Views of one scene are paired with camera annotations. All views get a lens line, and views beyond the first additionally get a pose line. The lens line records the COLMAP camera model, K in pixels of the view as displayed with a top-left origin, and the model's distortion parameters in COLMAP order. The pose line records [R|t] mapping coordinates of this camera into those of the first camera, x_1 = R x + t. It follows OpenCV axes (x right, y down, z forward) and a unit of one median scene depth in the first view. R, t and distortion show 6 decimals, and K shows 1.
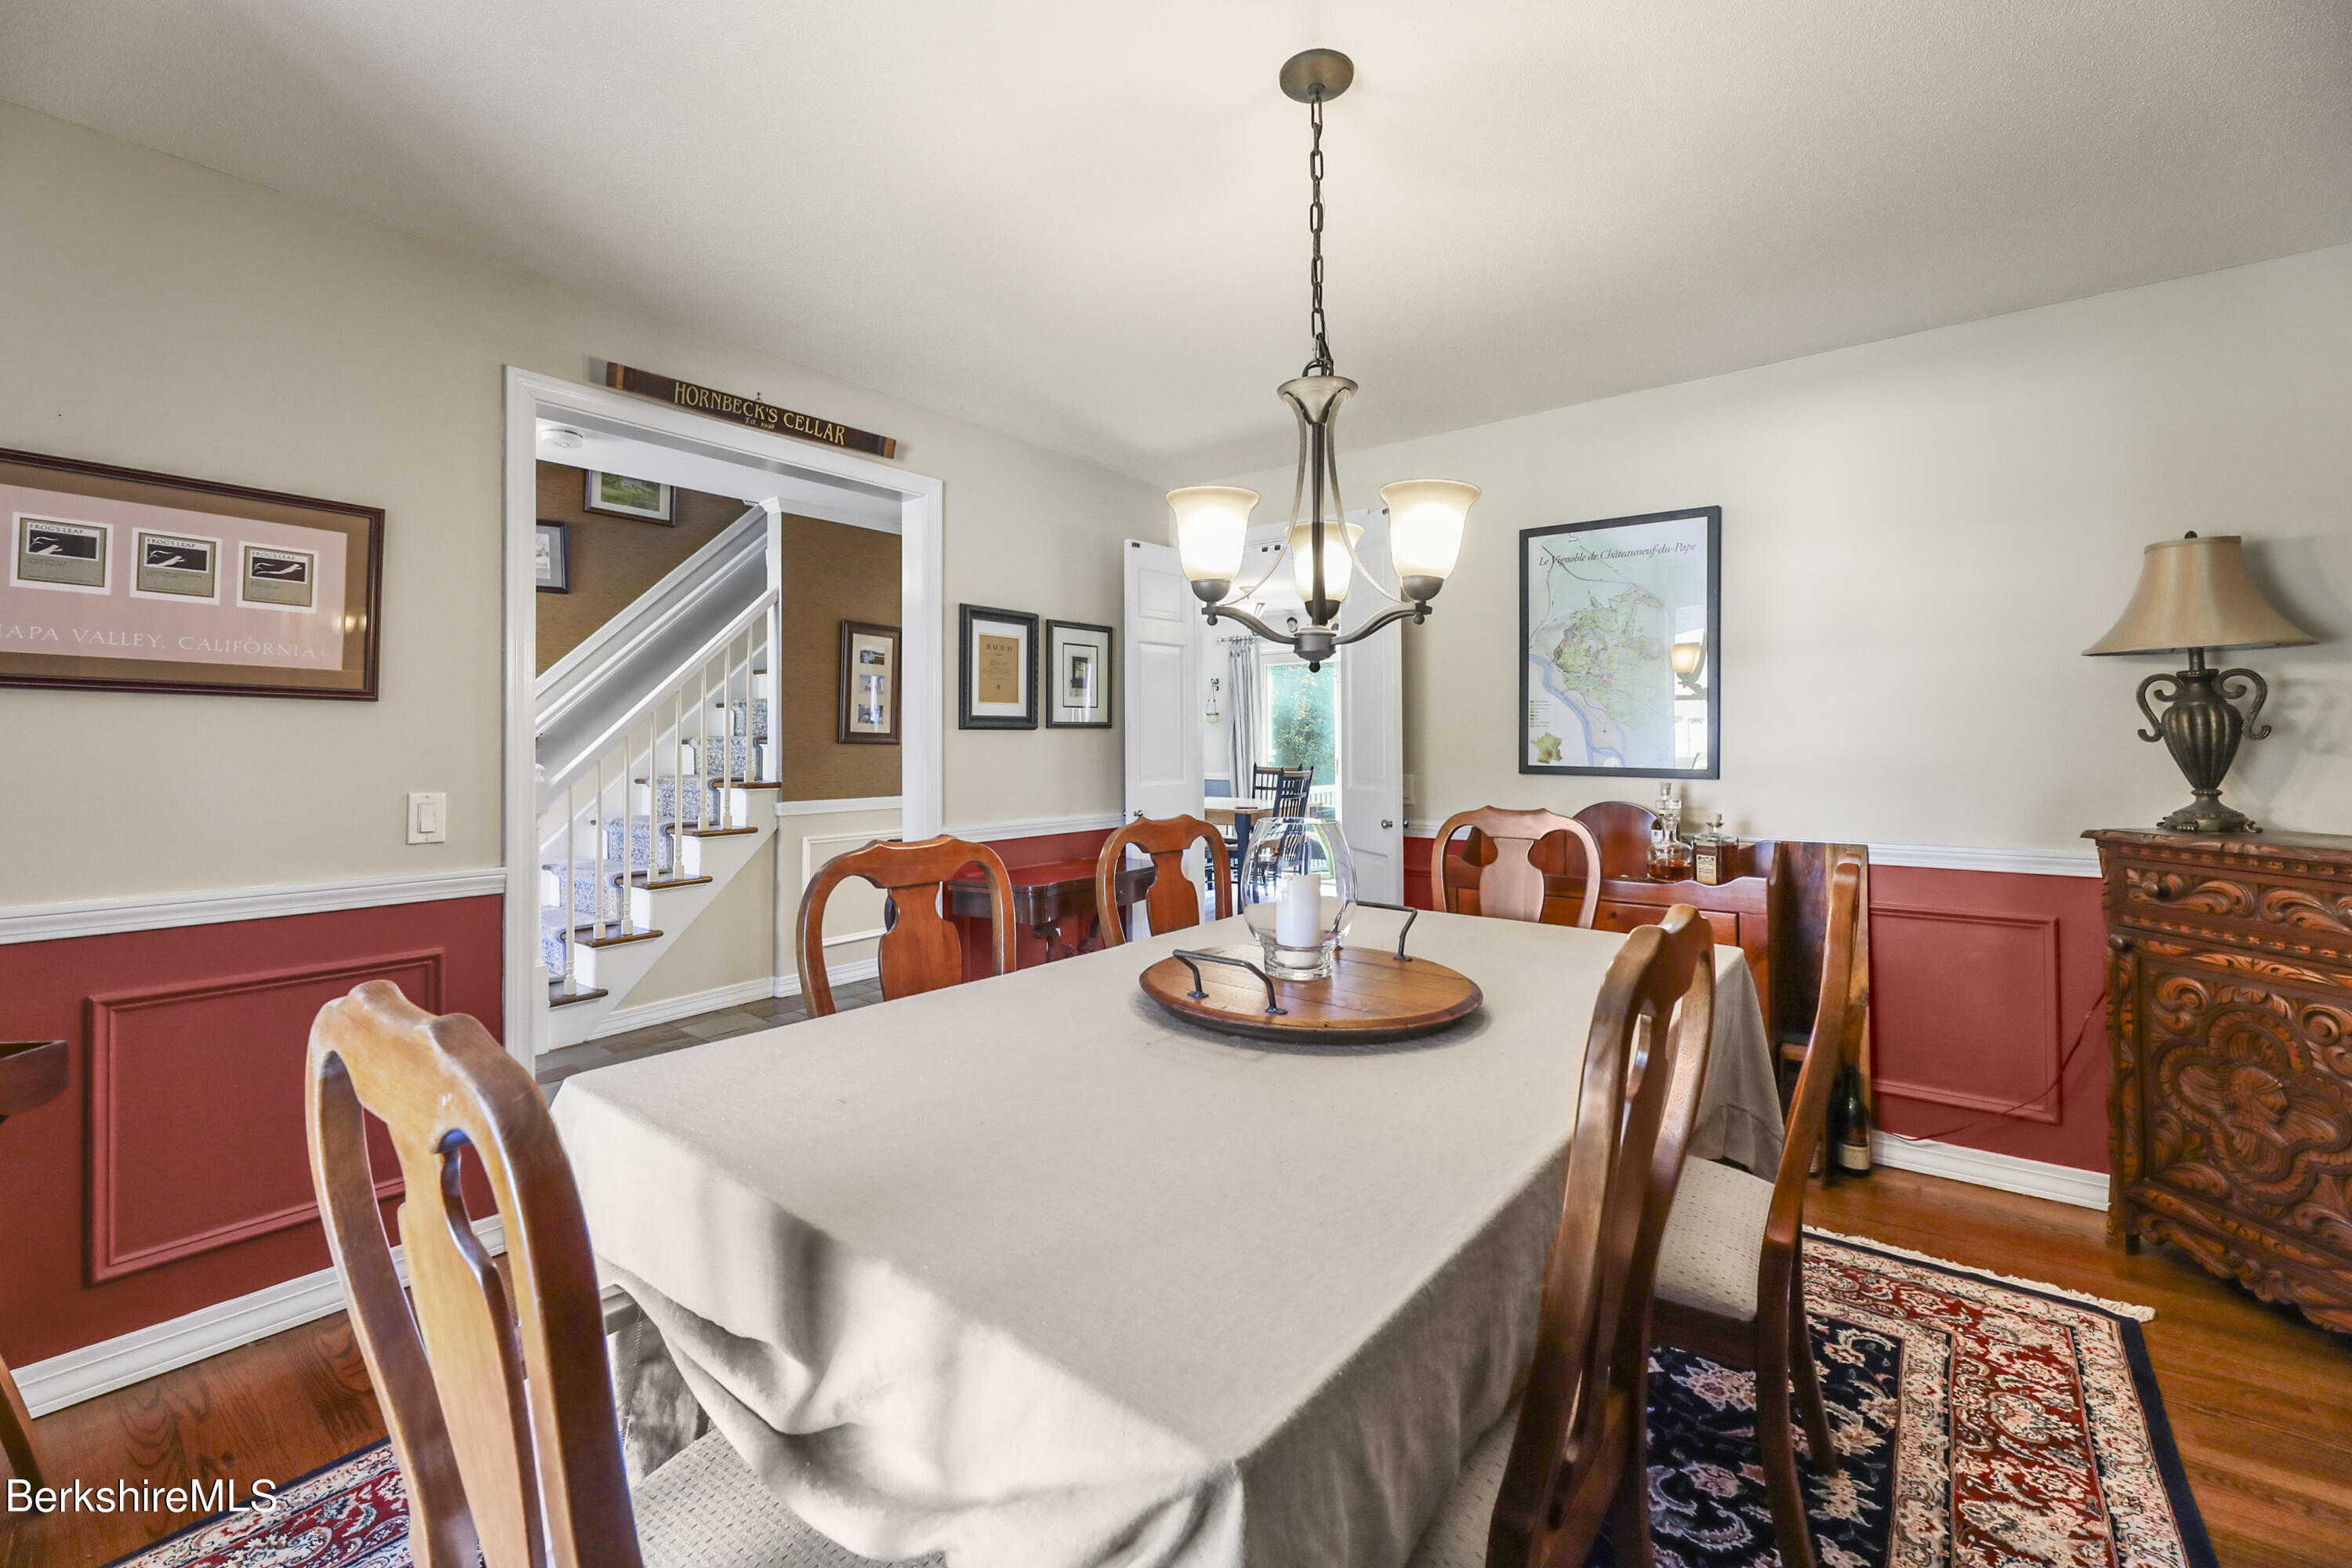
lens RADIAL K [[966.6, 0, 1213.2], [0, 966.6, 731.2], [0, 0, 1]] dist [0.003458, -0.003181]
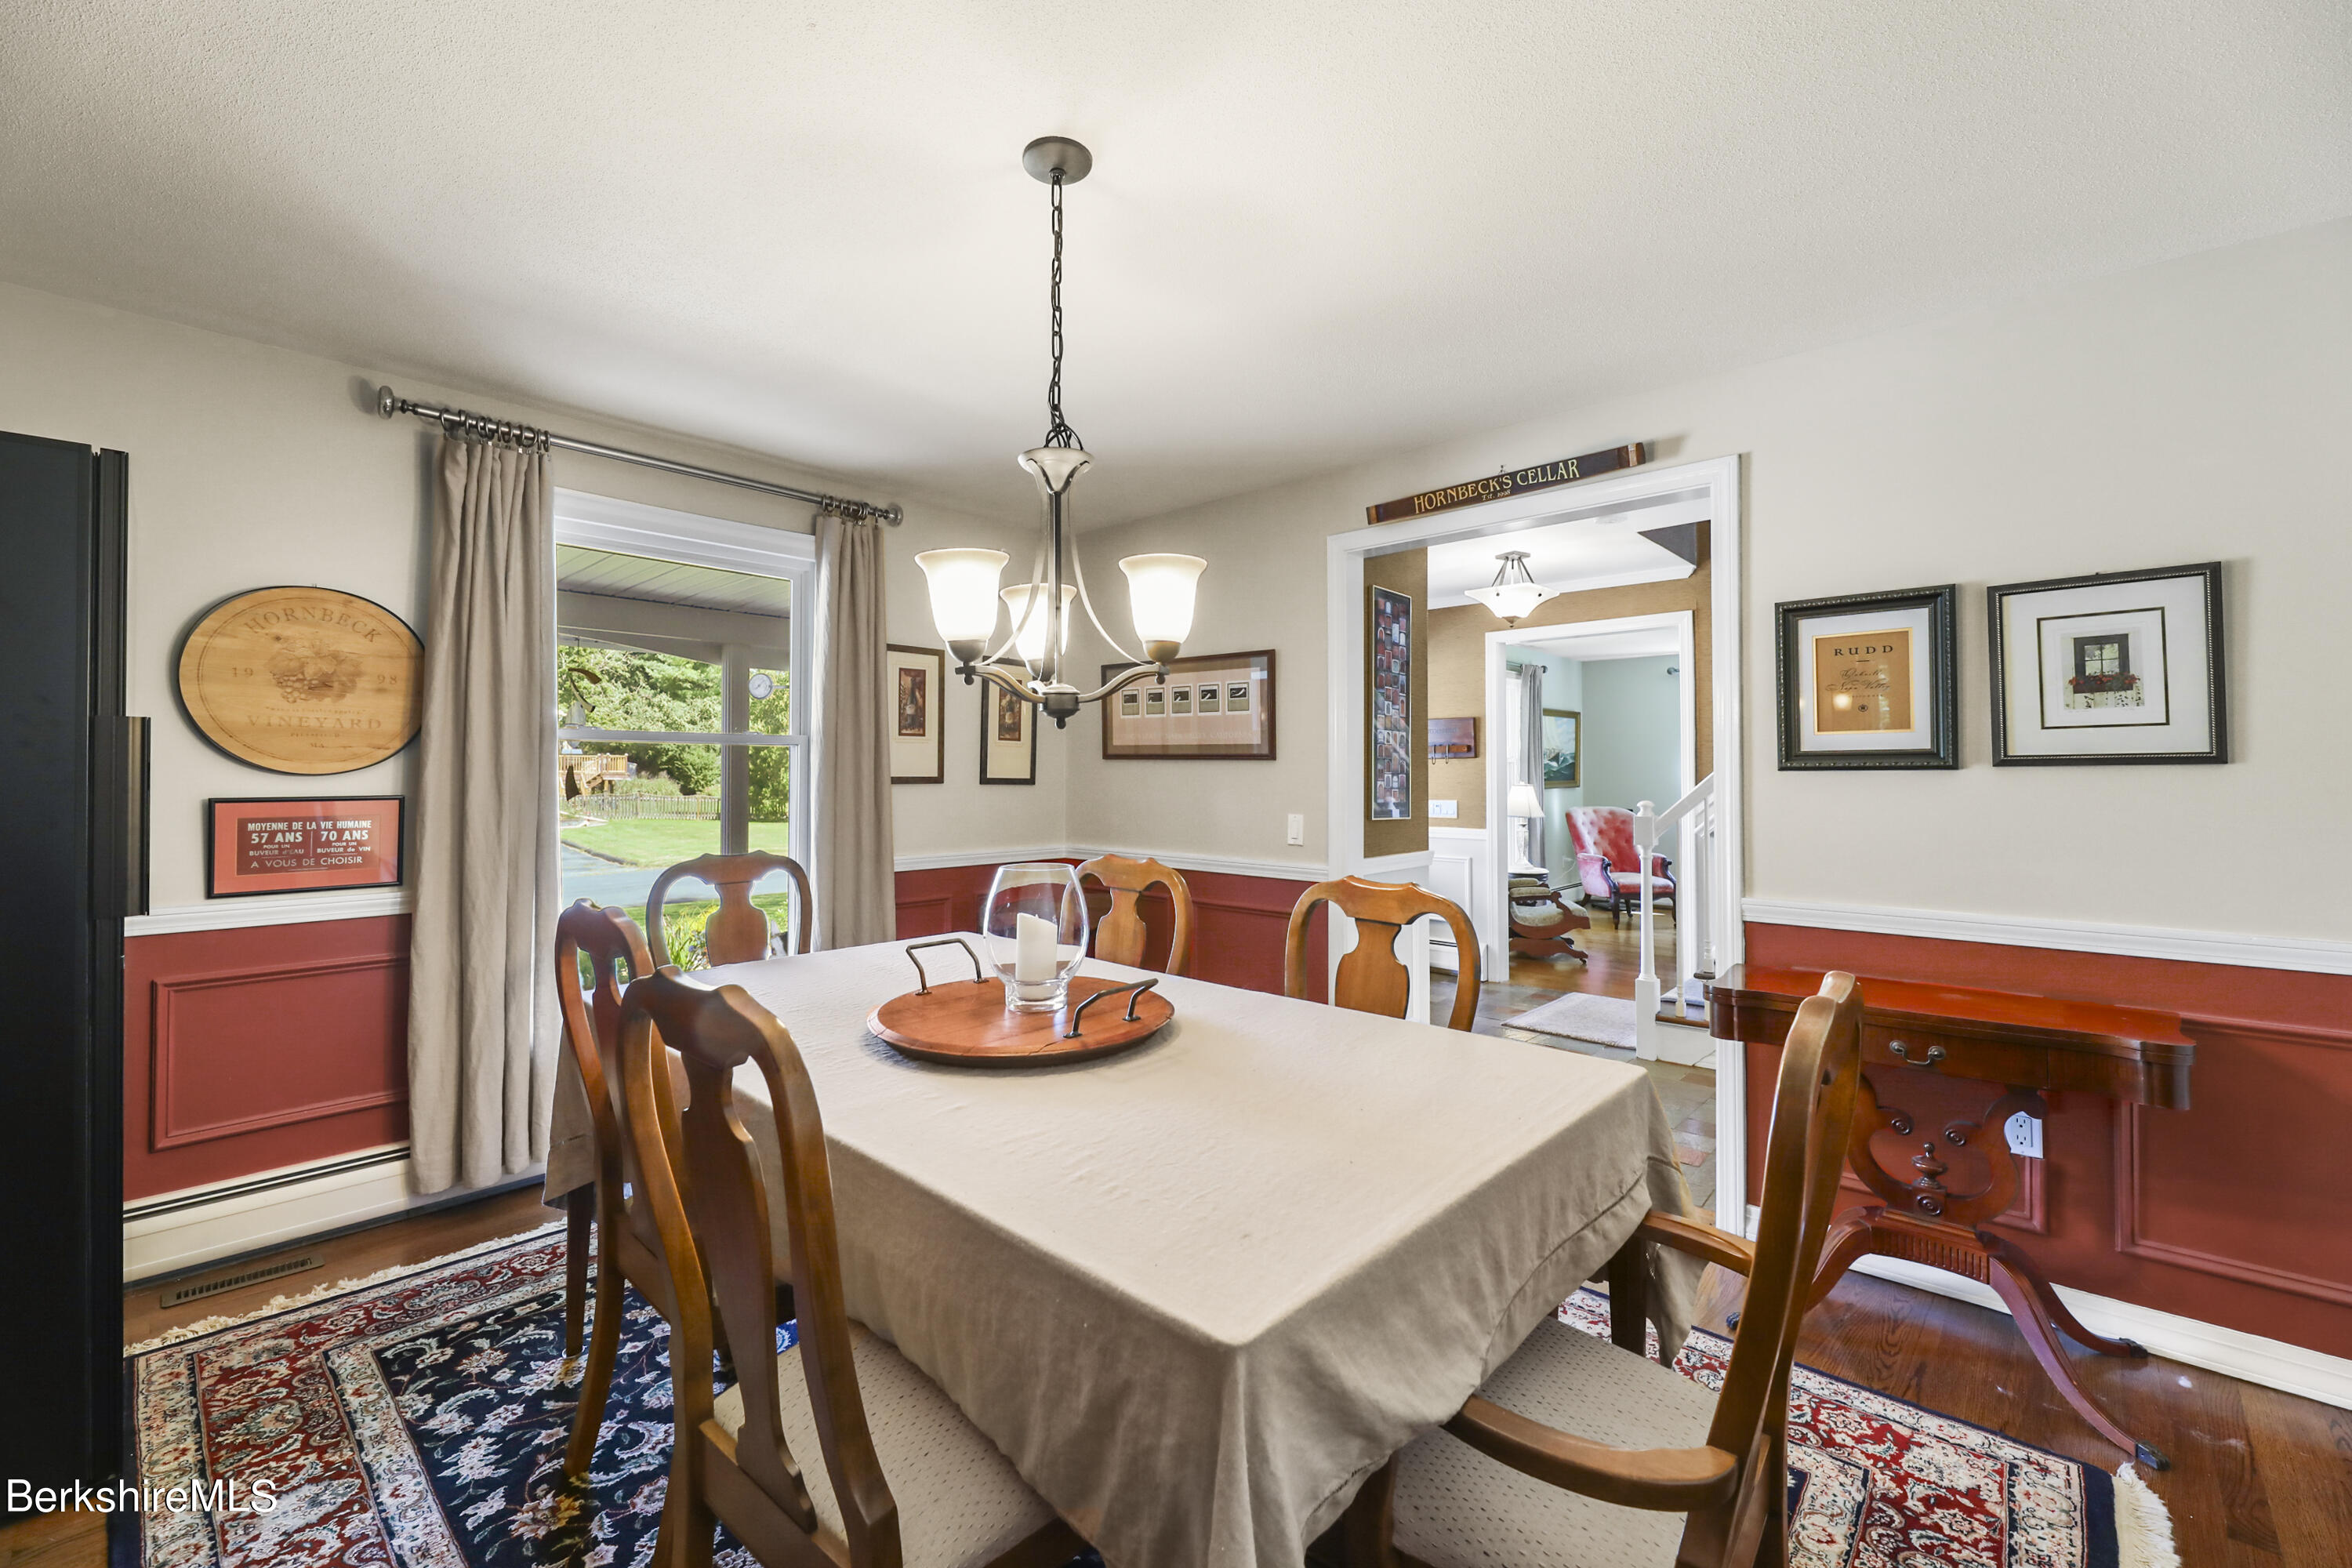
lens RADIAL K [[966.6, 0, 1185.5], [0, 966.6, 772.0], [0, 0, 1]] dist [0.003458, -0.003181]
pose [[-0.099298, -0.004397, -0.995048, 0.663147], [0.009300, 0.999942, -0.005347, -0.001436], [0.995014, -0.009785, -0.099252, 0.764593]]
